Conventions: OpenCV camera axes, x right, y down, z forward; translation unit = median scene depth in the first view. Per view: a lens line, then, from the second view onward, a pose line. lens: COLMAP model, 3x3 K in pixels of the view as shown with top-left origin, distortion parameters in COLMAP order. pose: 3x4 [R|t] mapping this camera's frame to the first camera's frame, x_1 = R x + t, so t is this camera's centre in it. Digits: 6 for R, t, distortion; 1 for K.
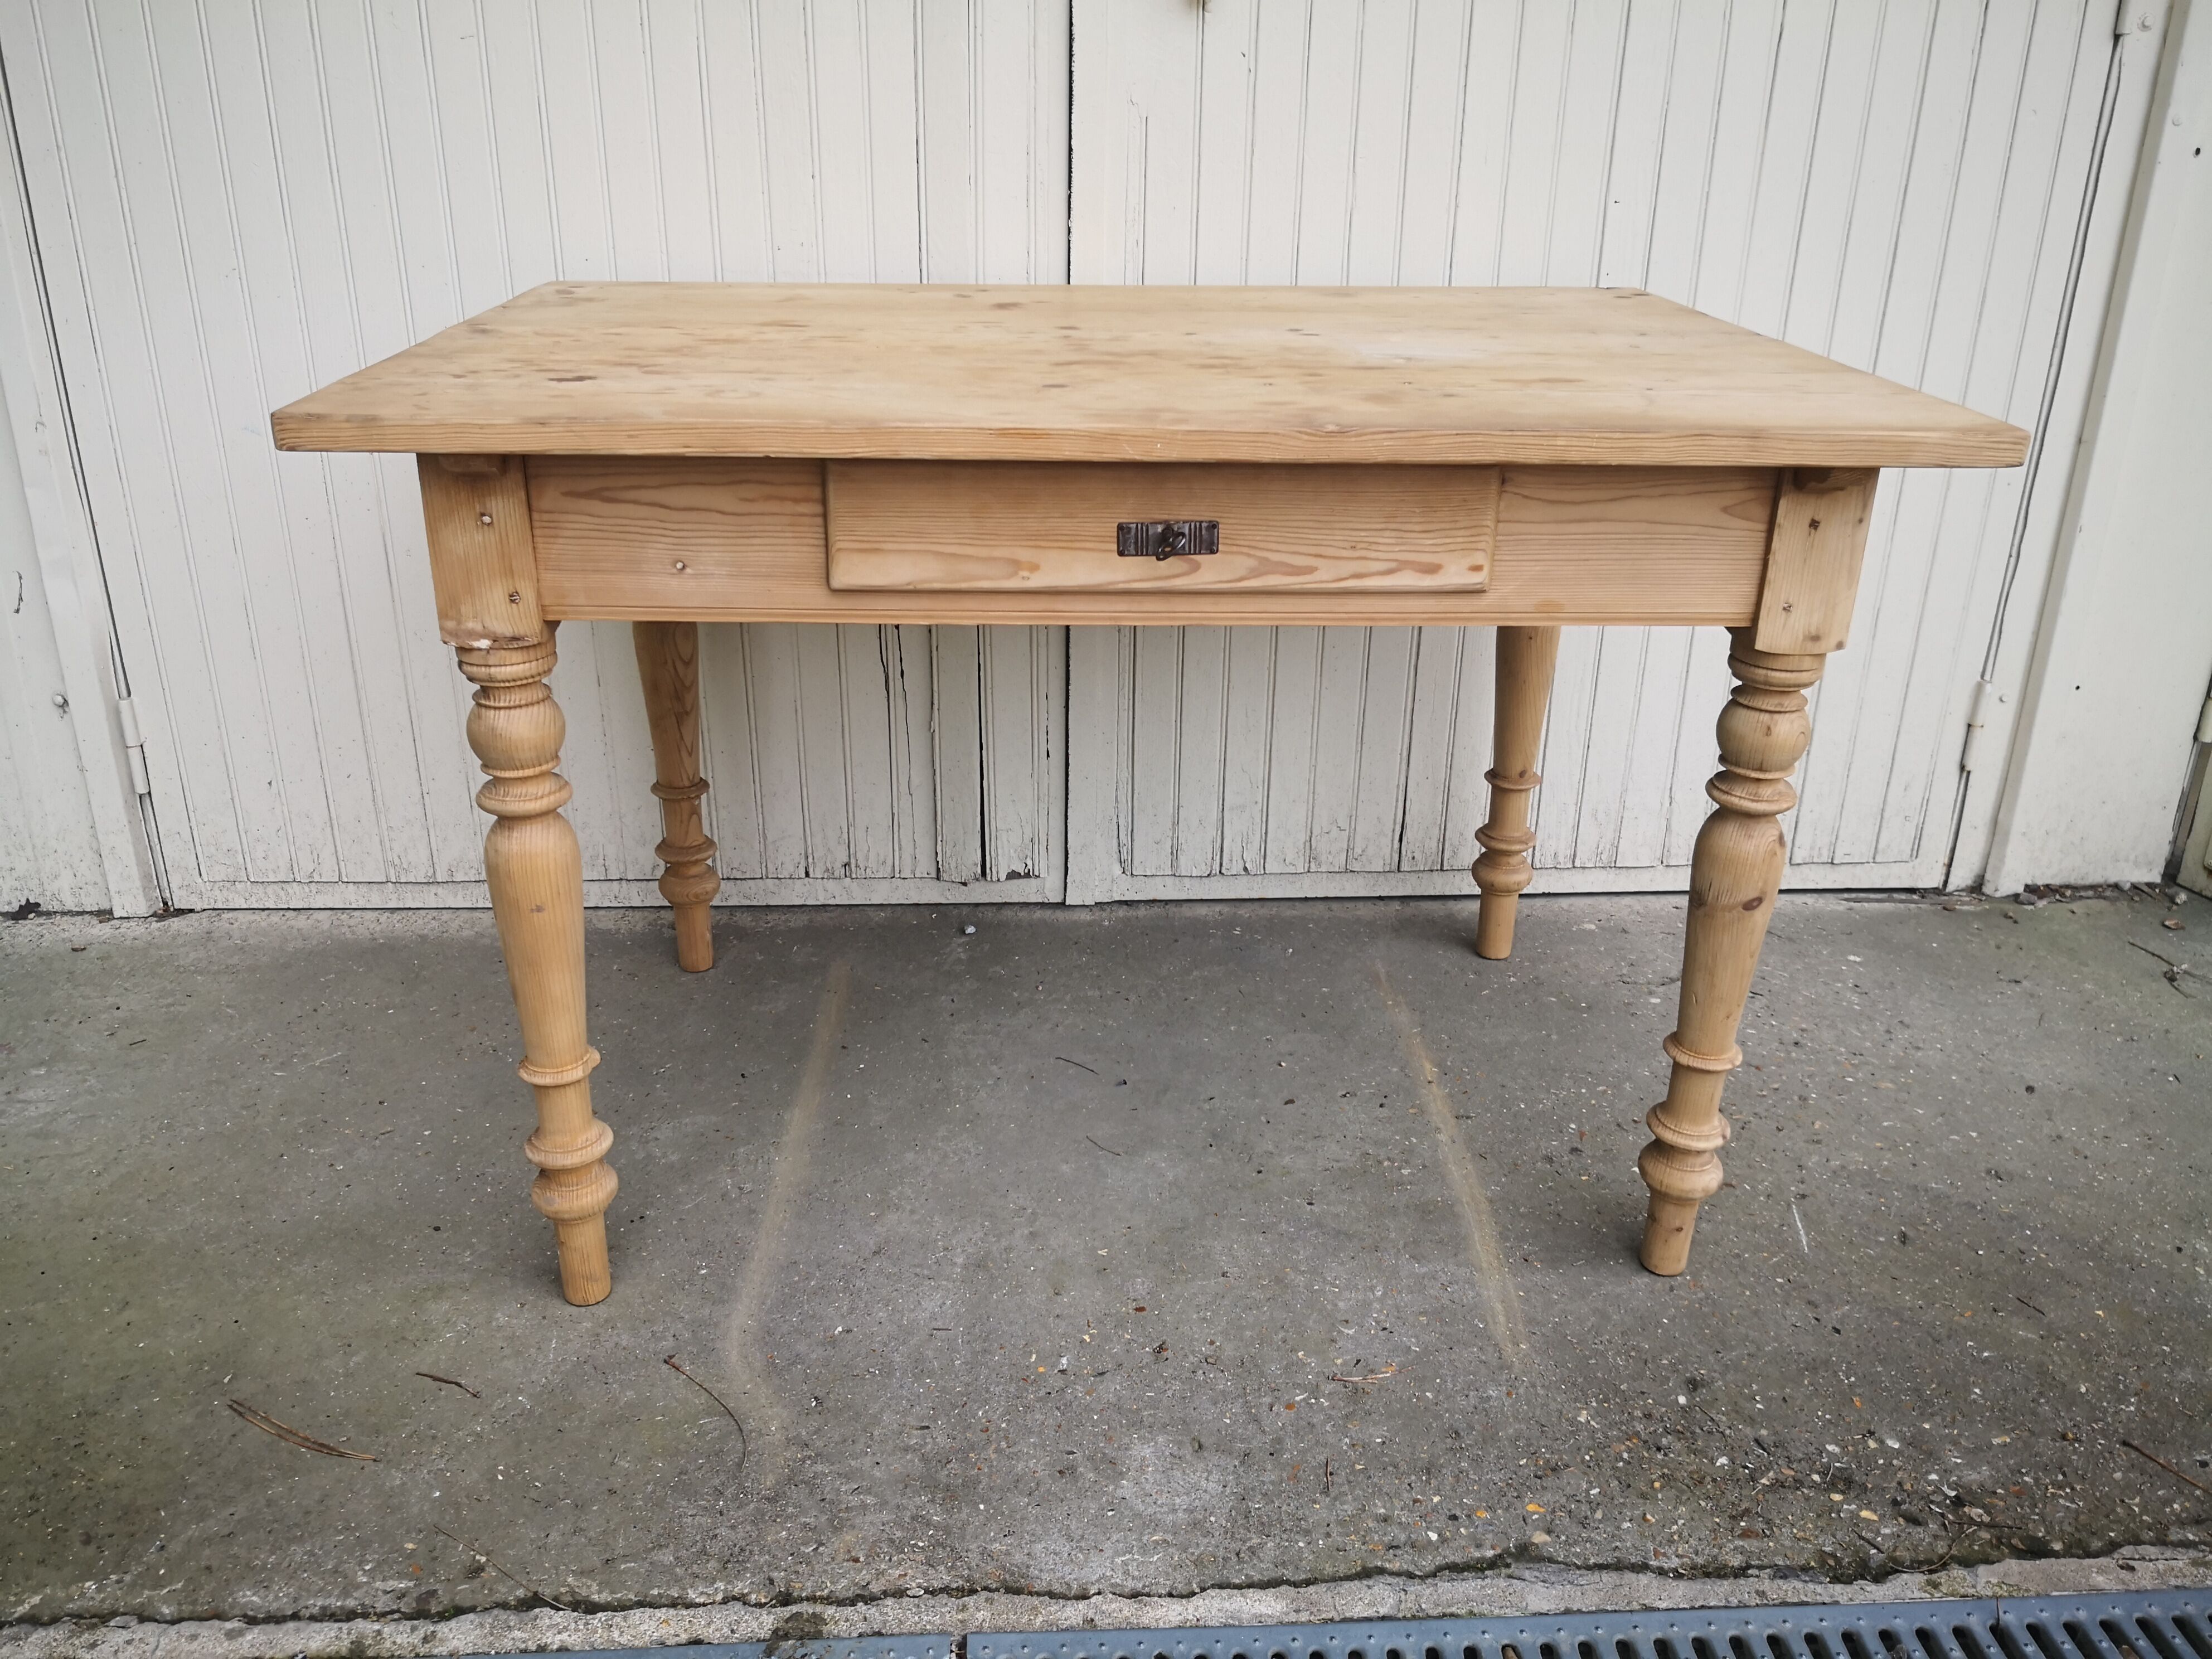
lens RADIAL K [[1792.8, 0, 1107.8], [0, 1792.8, 851.2], [0, 0, 1]] dist [0.021970, -0.049085]
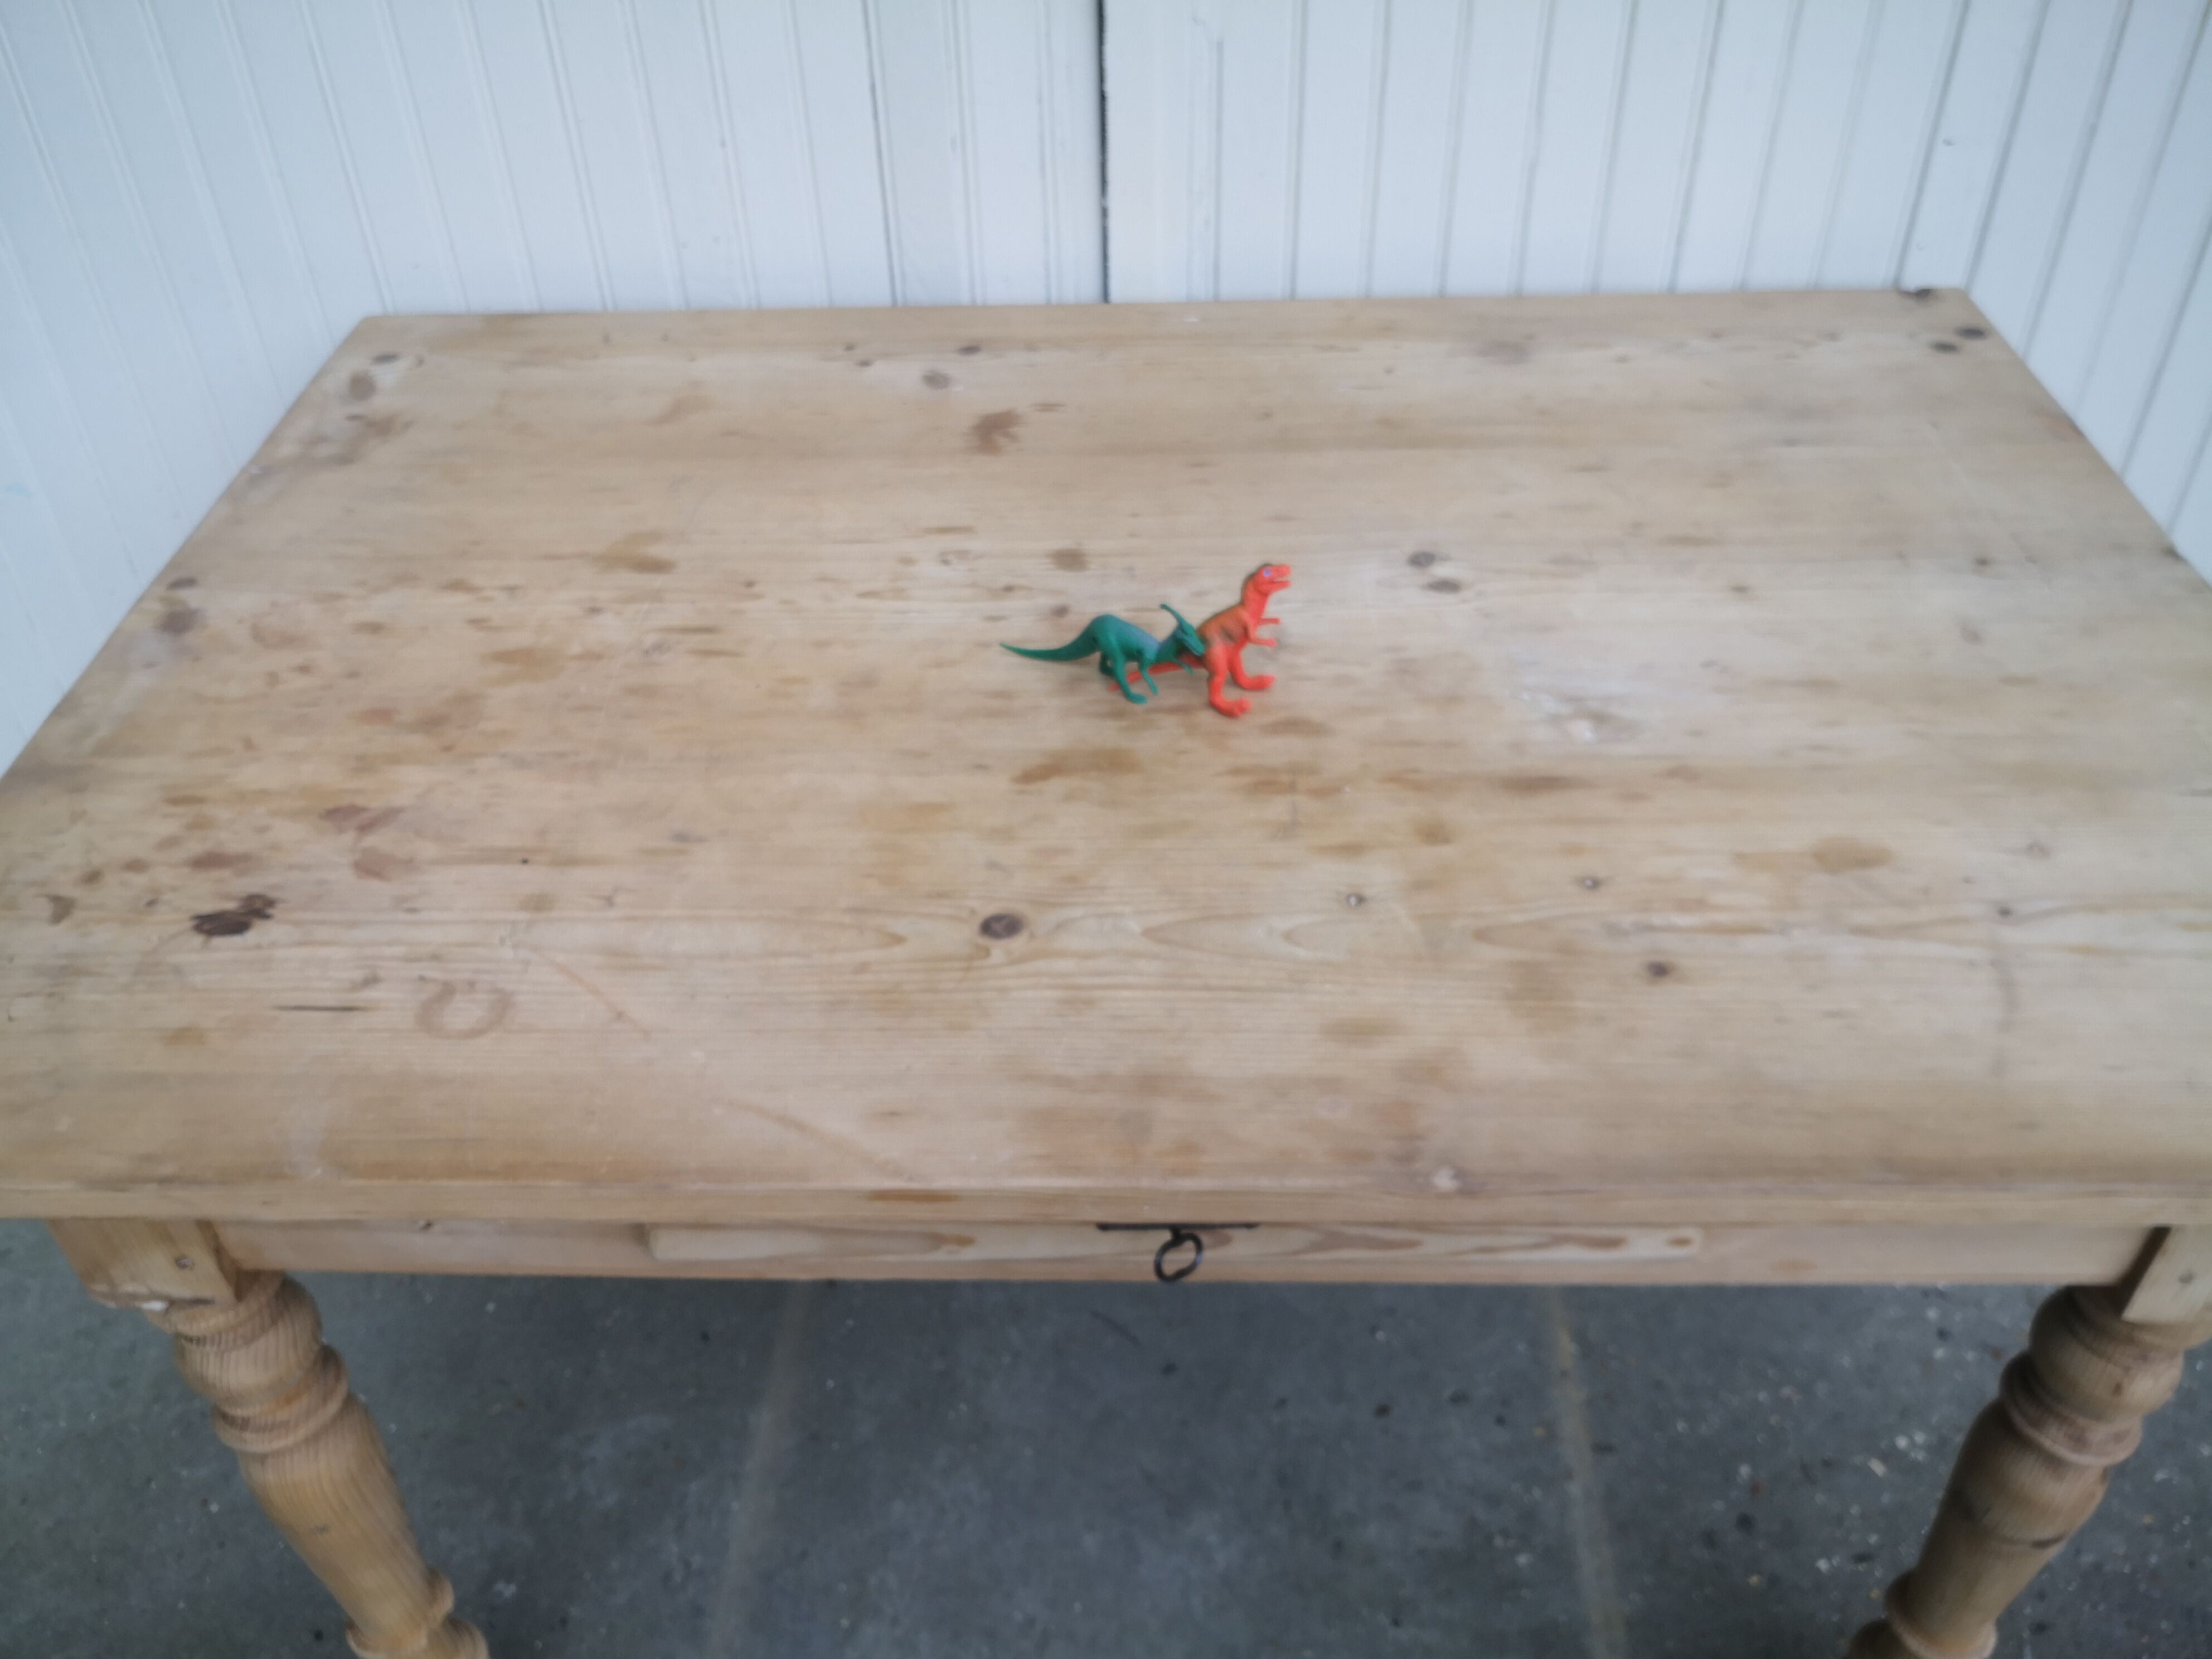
lens RADIAL K [[1808.3, 0, 1104.3], [0, 1808.3, 860.3], [0, 0, 1]] dist [0.035654, -0.084037]
pose [[0.996766, 0.018990, -0.078088, 0.039829], [0.004065, 0.958522, 0.284991, -0.341779], [0.080261, -0.284387, 0.955344, 0.316216]]
